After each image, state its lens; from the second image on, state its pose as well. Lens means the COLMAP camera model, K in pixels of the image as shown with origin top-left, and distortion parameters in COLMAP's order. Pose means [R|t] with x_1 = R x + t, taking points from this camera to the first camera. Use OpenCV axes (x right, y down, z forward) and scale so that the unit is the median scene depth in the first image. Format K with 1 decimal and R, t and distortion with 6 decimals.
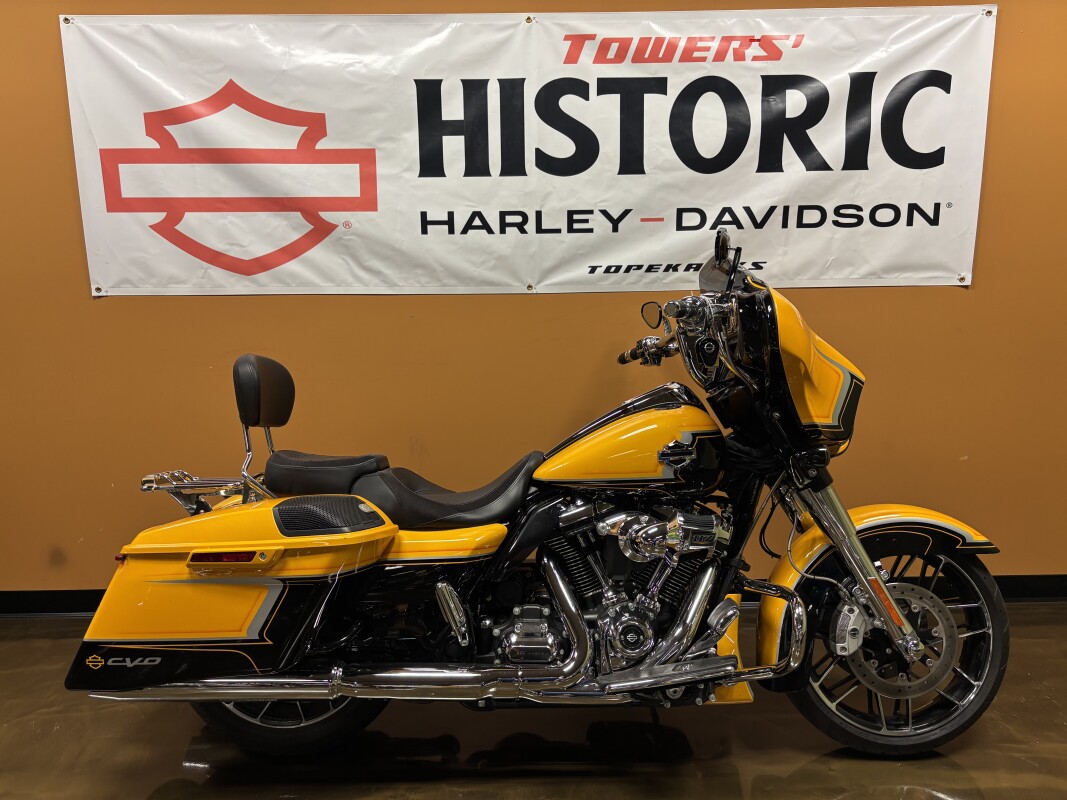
lens RADIAL K [[816.0, 0, 533.5], [0, 816.0, 400.0], [0, 0, 1]] dist [0.053579, -0.072746]
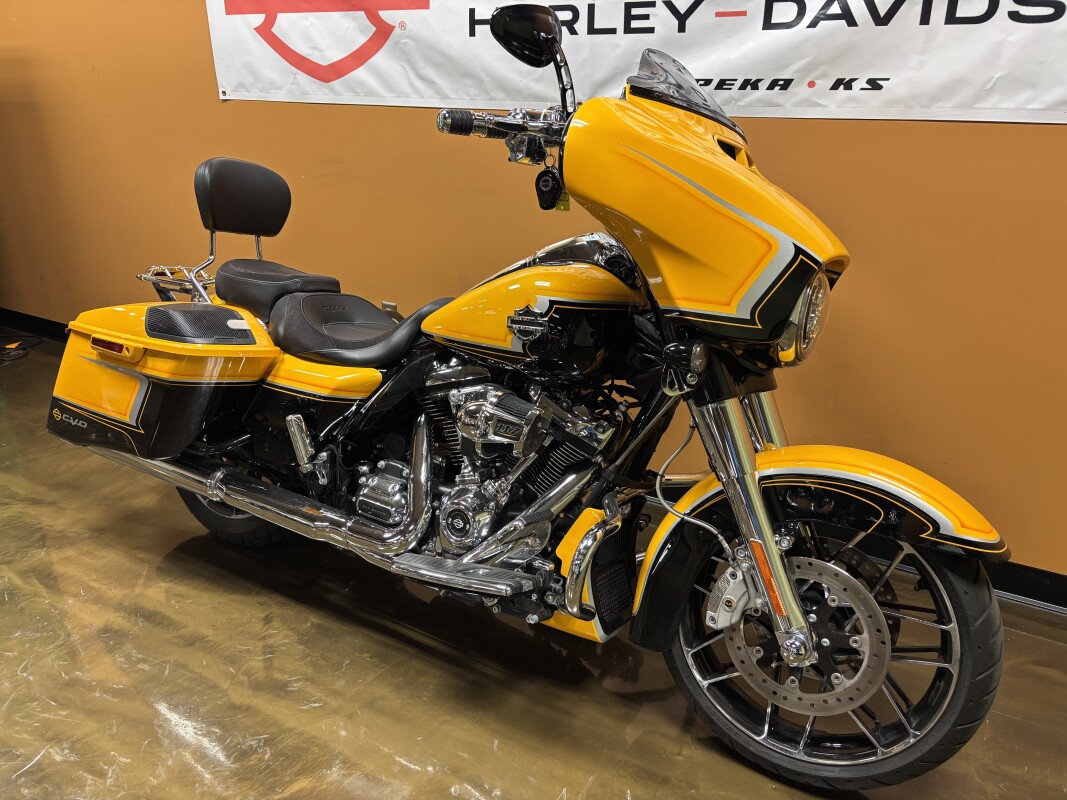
lens RADIAL K [[817.5, 0, 523.5], [0, 817.5, 403.9], [0, 0, 1]] dist [0.043125, -0.047508]
pose [[0.854098, 0.209332, -0.476126, 0.411453], [-0.114258, 0.968584, 0.220884, -0.023505], [0.507406, -0.134255, 0.851184, 0.230122]]
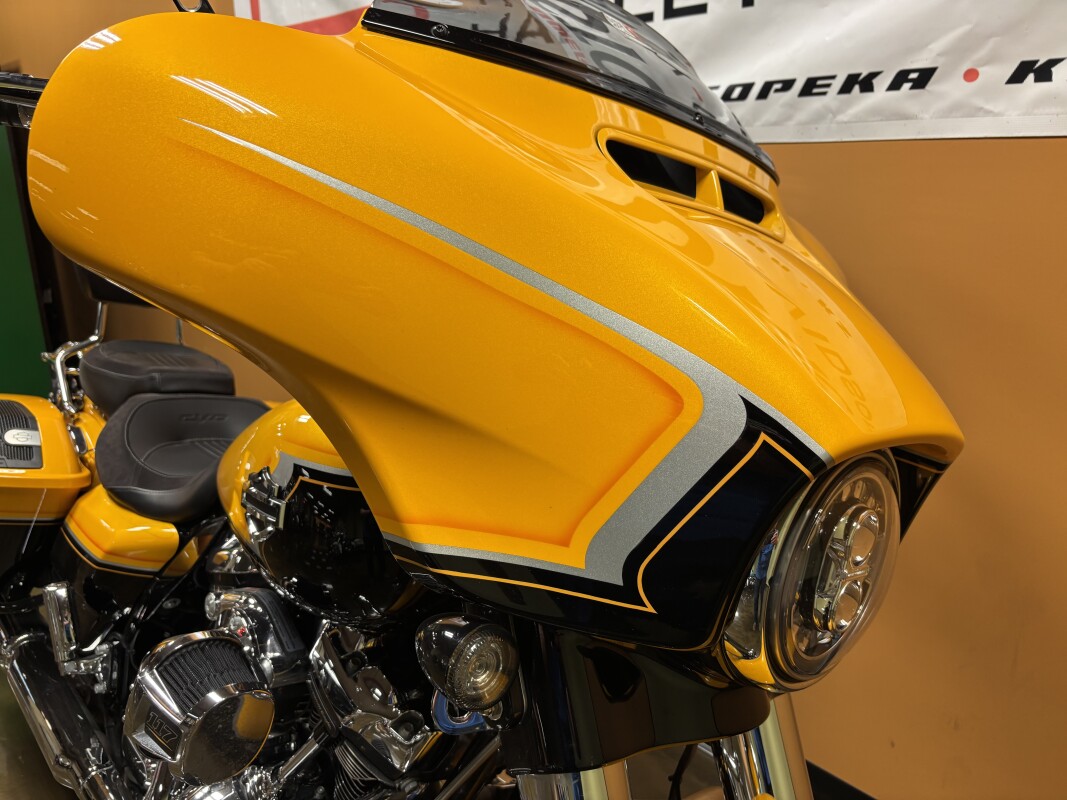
lens RADIAL K [[816.0, 0, 533.5], [0, 816.0, 400.0], [0, 0, 1]] dist [0.053579, -0.072746]
pose [[0.673318, 0.219205, -0.706110, 0.390771], [-0.145836, 0.975651, 0.163818, -0.050028], [0.724827, -0.007325, 0.688892, 0.599429]]
